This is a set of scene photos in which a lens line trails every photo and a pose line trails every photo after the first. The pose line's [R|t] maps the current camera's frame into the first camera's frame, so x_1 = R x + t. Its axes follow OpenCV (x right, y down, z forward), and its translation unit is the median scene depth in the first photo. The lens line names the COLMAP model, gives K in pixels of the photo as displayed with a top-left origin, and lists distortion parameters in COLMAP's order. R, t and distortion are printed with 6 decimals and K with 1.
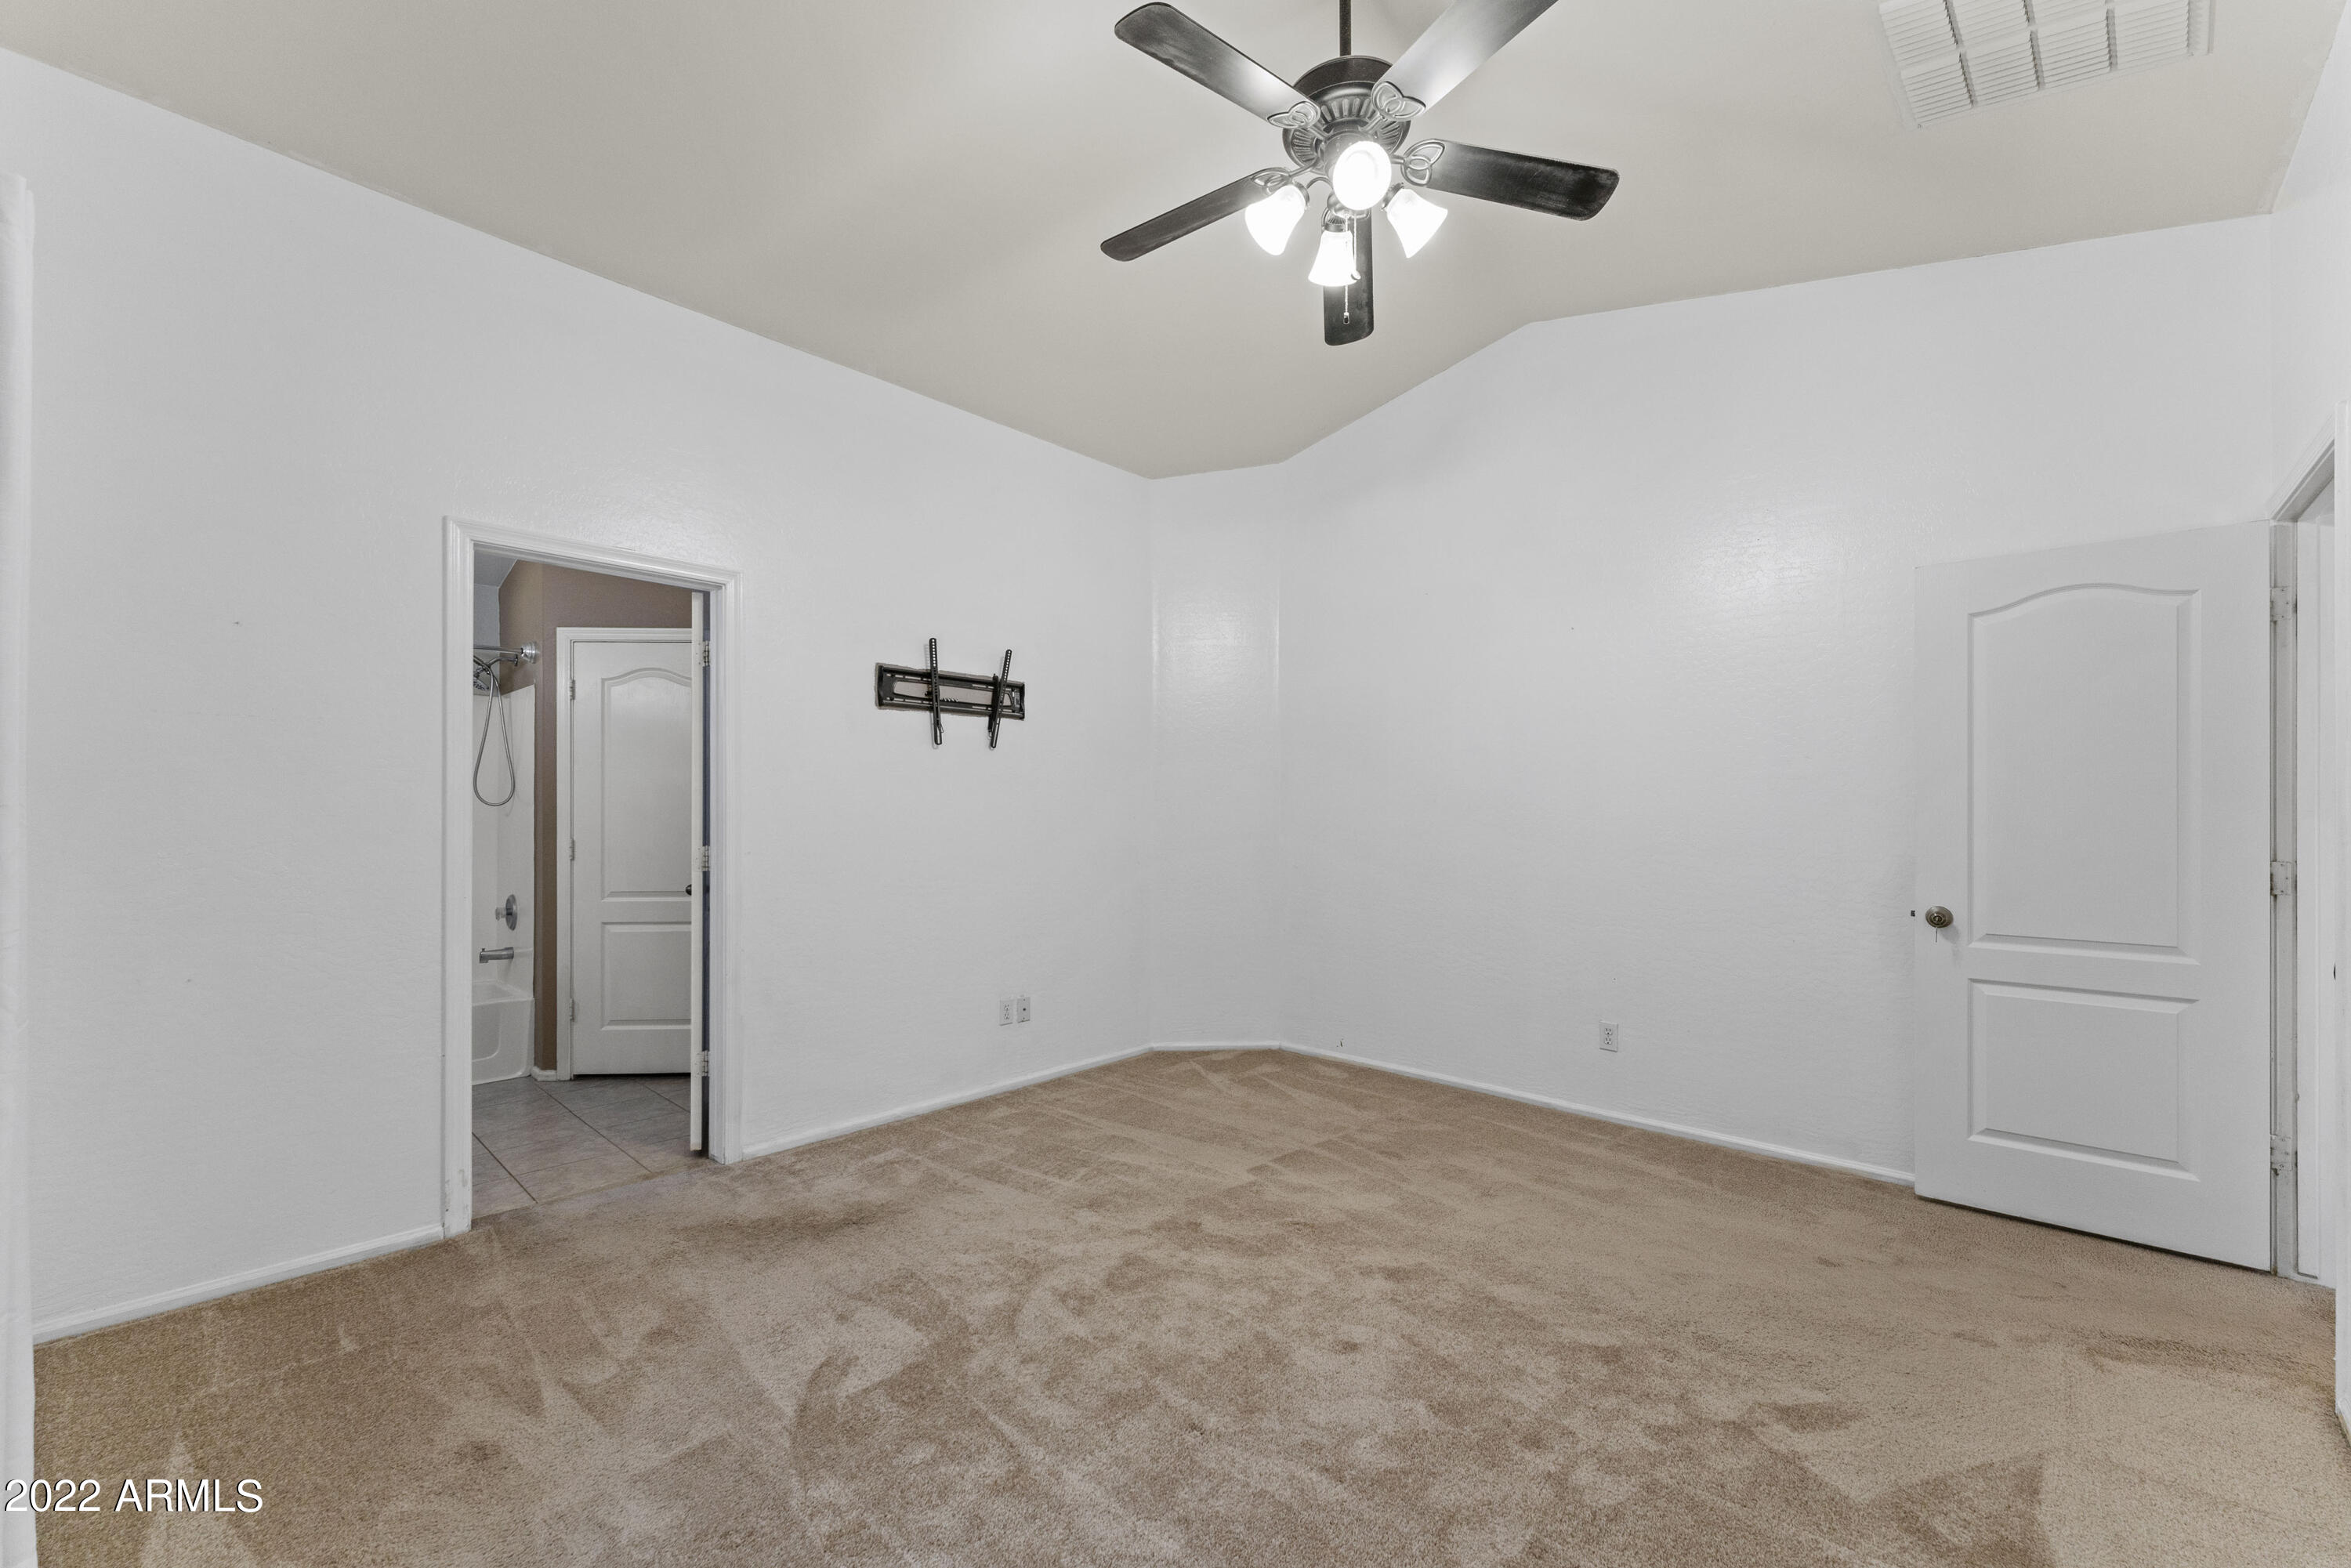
lens RADIAL K [[938.0, 0, 1182.8], [0, 938.0, 813.9], [0, 0, 1]] dist [0.000028, -0.000455]
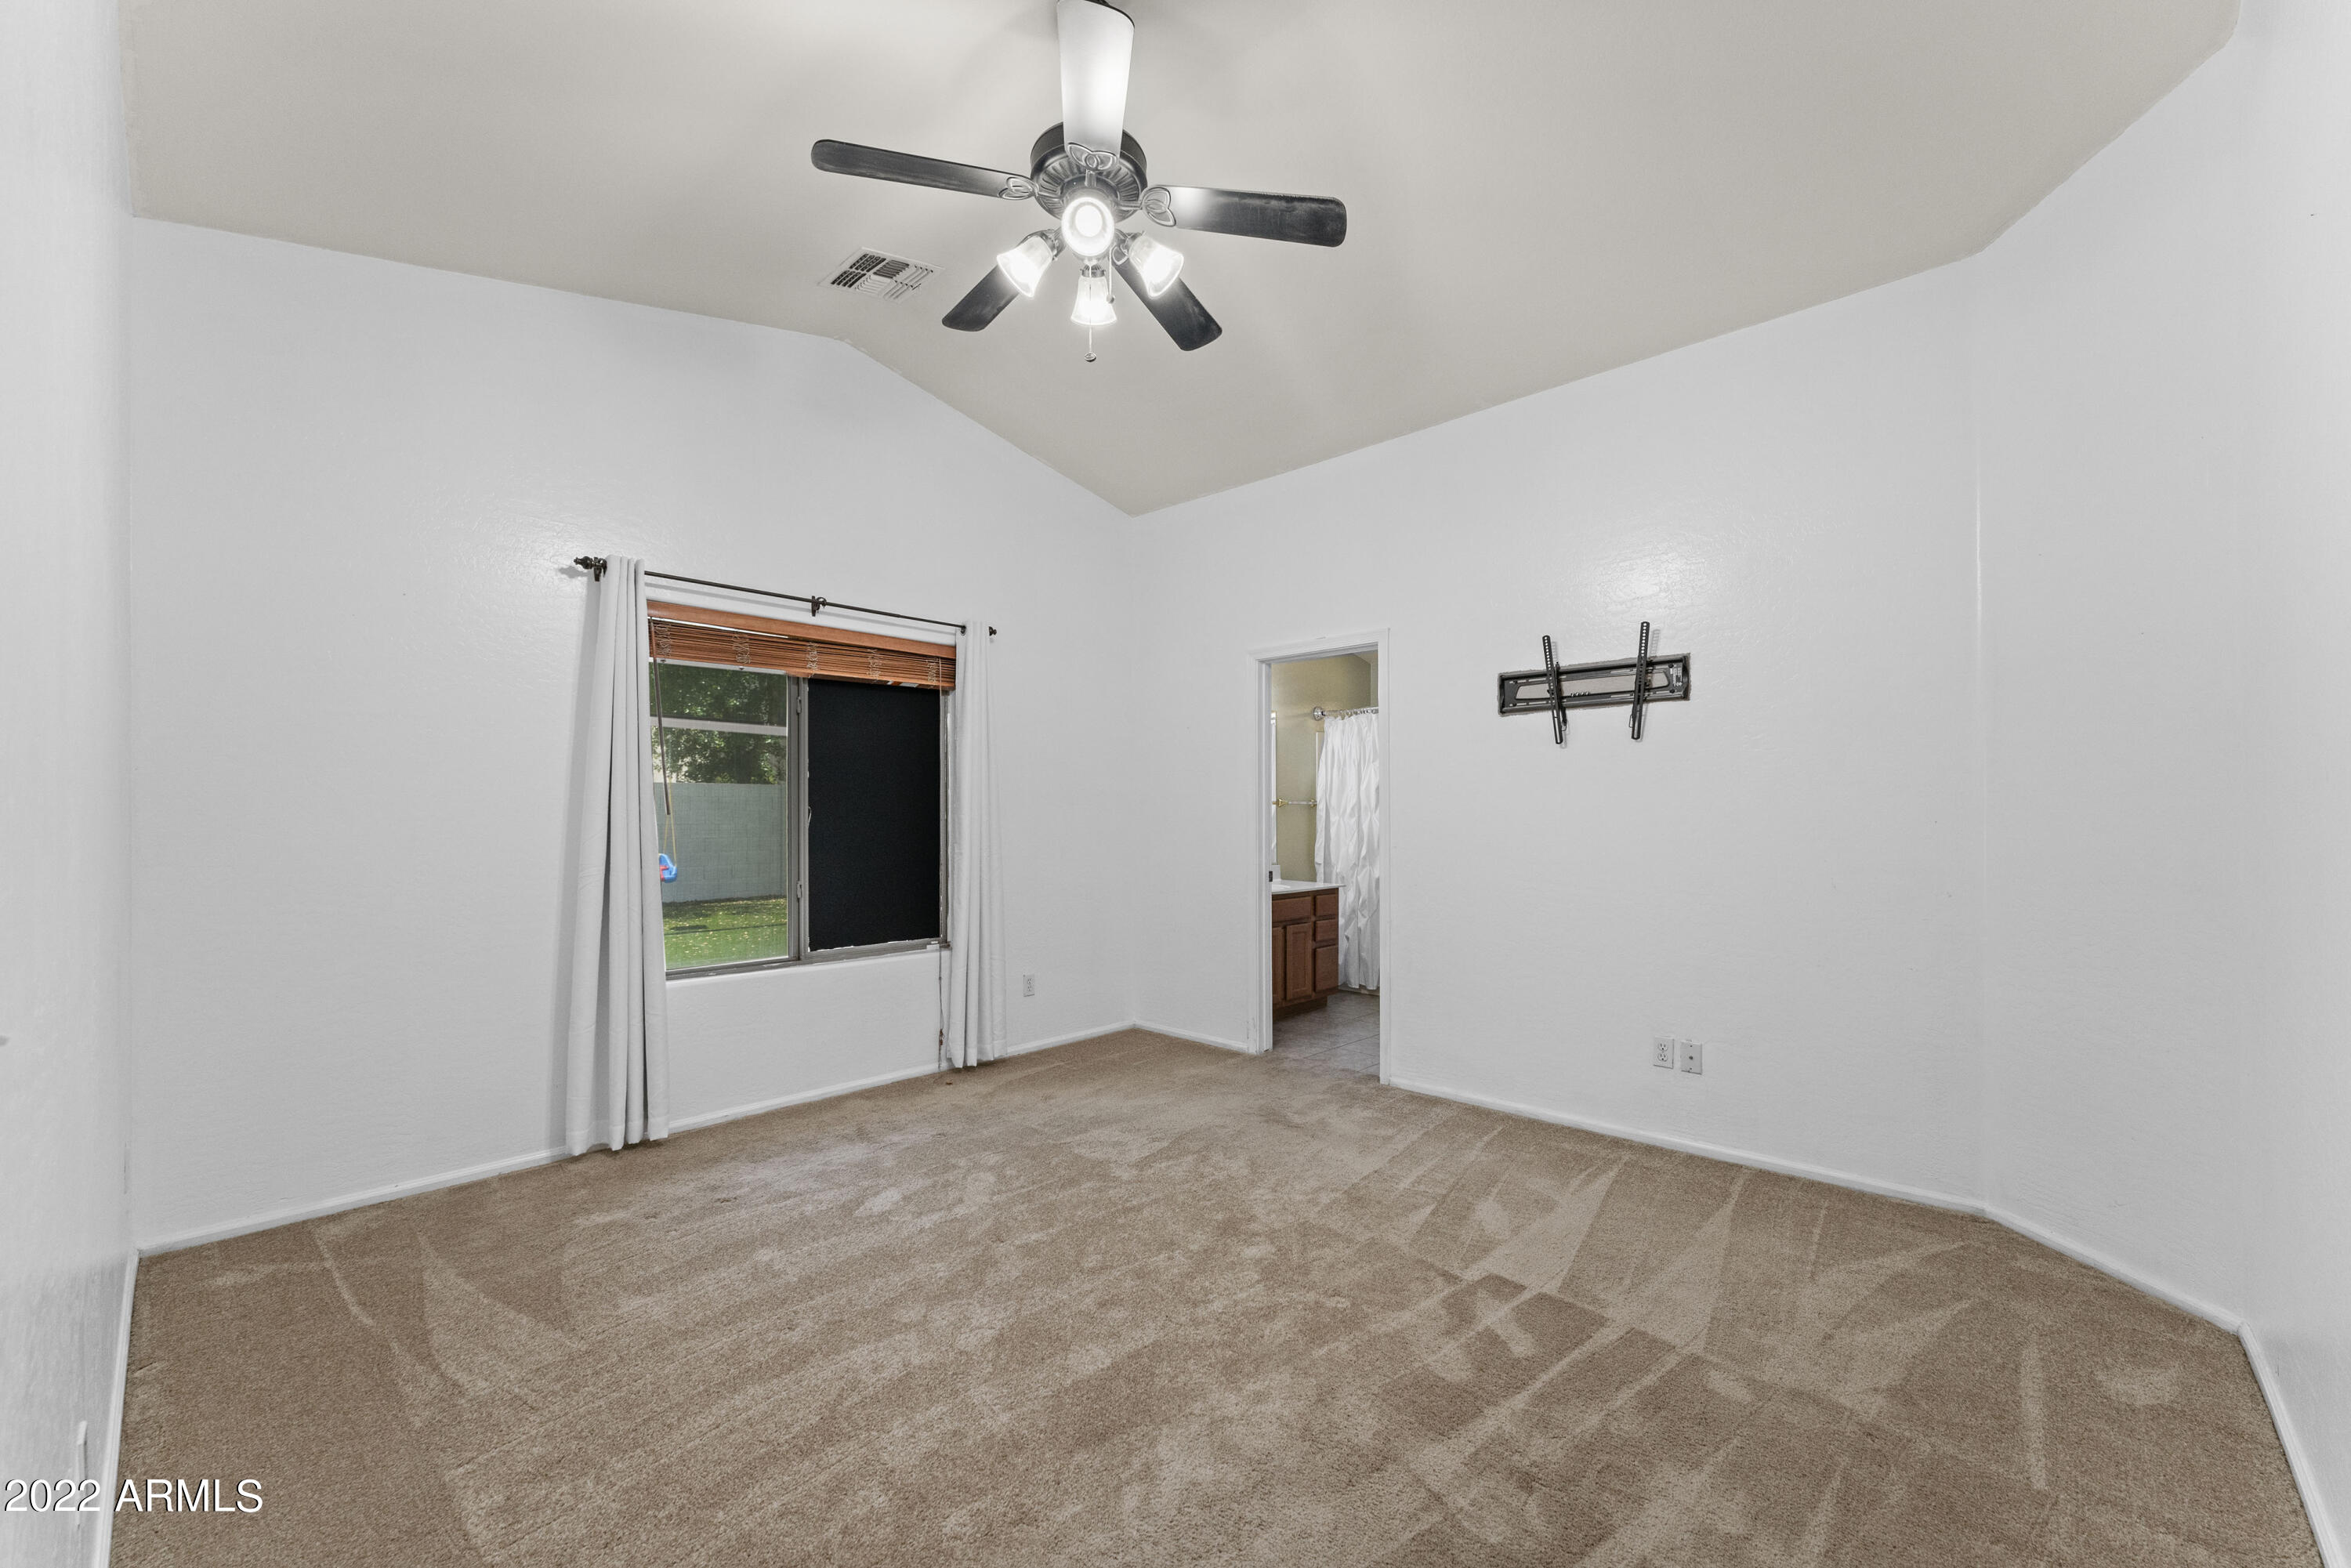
lens RADIAL K [[938.0, 0, 1182.8], [0, 938.0, 813.9], [0, 0, 1]] dist [0.000028, -0.000455]
pose [[-0.008764, -0.003453, -0.999956, 0.711111], [0.001173, 0.999993, -0.003463, 0.000833], [0.999961, -0.001203, -0.008760, 0.630249]]
